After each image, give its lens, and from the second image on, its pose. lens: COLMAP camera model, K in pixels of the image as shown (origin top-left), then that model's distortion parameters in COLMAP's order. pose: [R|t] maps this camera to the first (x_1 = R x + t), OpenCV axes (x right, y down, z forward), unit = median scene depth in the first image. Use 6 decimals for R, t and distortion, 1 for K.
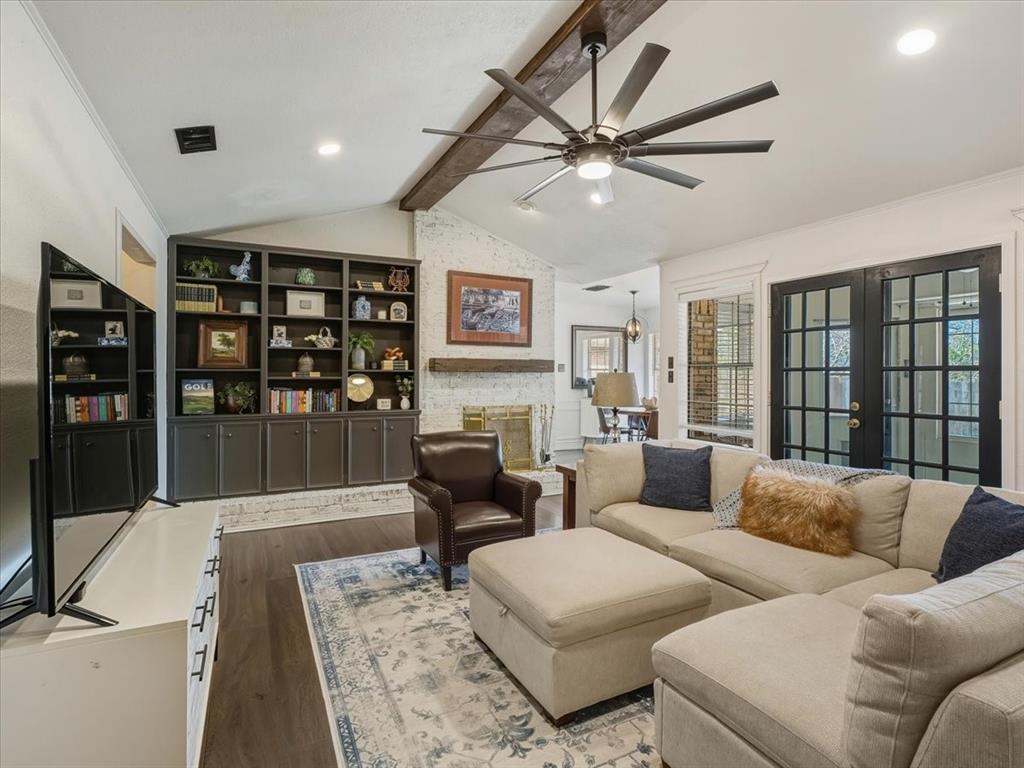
lens RADIAL K [[519.5, 0, 502.1], [0, 519.5, 376.8], [0, 0, 1]] dist [-0.008204, 0.003233]
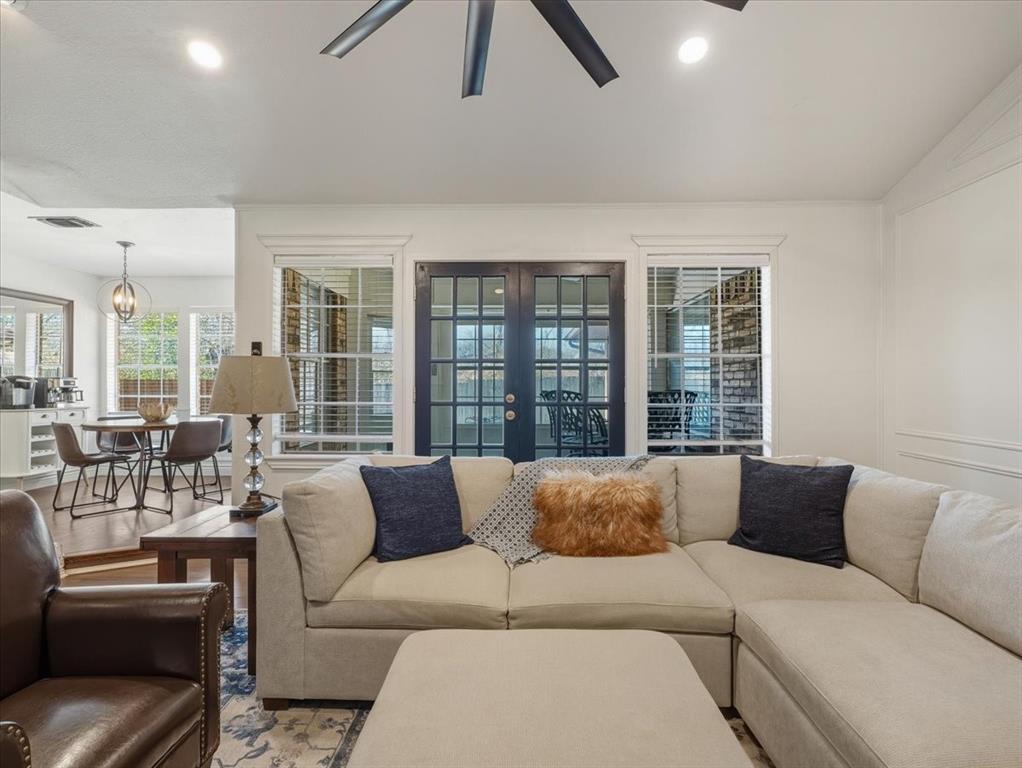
lens RADIAL K [[518.5, 0, 509.7], [0, 518.5, 384.3], [0, 0, 1]] dist [-0.008204, 0.003233]
pose [[0.456956, -0.001532, 0.889488, -0.187856], [0.001802, 0.999998, 0.000797, 0.025441], [-0.889487, 0.001238, 0.456958, 0.495651]]
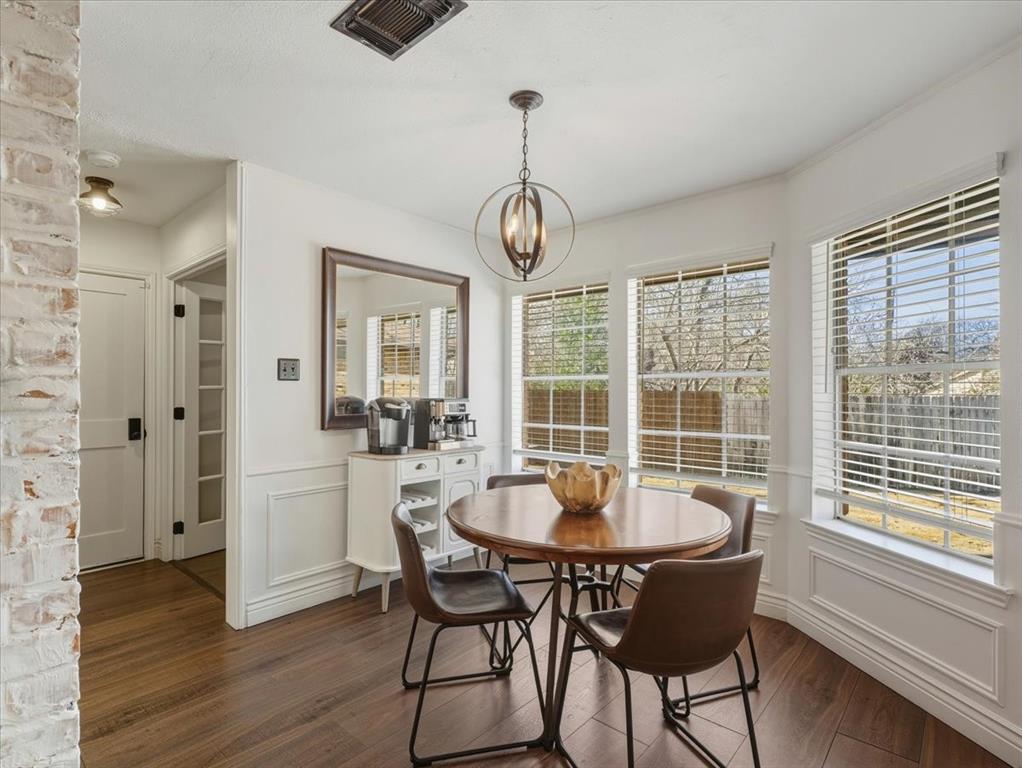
lens RADIAL K [[518.5, 0, 511.4], [0, 518.5, 383.9], [0, 0, 1]] dist [-0.008204, 0.003233]
pose [[0.925367, 0.004393, 0.379048, 0.258290], [0.000285, 0.999925, -0.012284, -0.007115], [-0.379073, 0.011475, 0.925296, 1.353643]]
